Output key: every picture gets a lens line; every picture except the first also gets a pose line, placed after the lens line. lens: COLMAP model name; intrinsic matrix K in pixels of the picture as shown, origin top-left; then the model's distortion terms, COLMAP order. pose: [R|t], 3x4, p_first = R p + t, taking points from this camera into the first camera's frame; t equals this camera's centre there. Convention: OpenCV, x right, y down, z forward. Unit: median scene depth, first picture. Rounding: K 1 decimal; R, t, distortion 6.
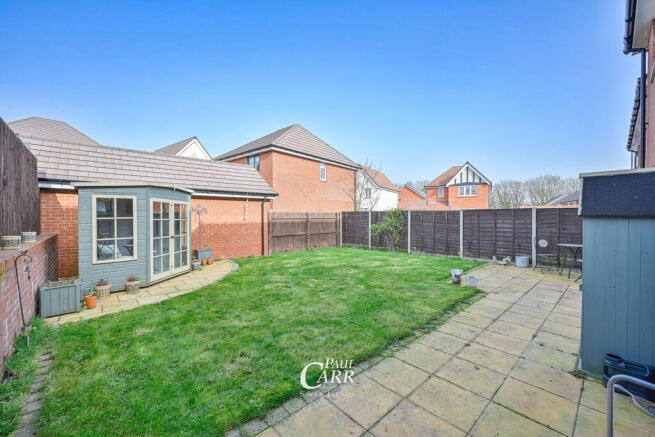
lens RADIAL K [[264.4, 0, 325.7], [0, 264.4, 219.0], [0, 0, 1]] dist [0.001142, 0.000865]
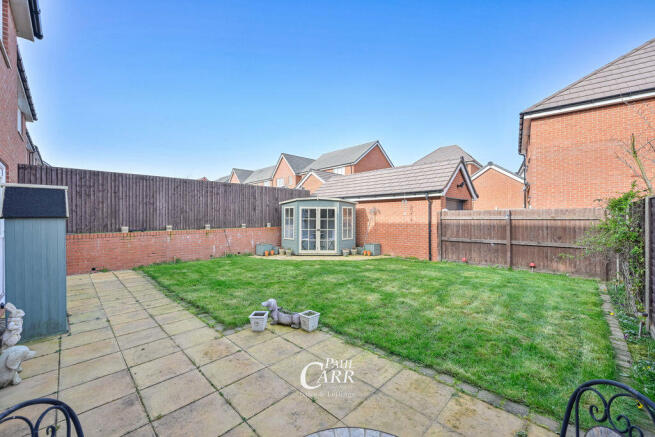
lens RADIAL K [[264.4, 0, 326.6], [0, 264.4, 218.1], [0, 0, 1]] dist [0.001142, 0.000865]
pose [[0.039810, 0.004138, -0.999199, 0.935934], [-0.003522, 0.999986, 0.004001, -0.010639], [0.999201, 0.003360, 0.039824, 0.898217]]
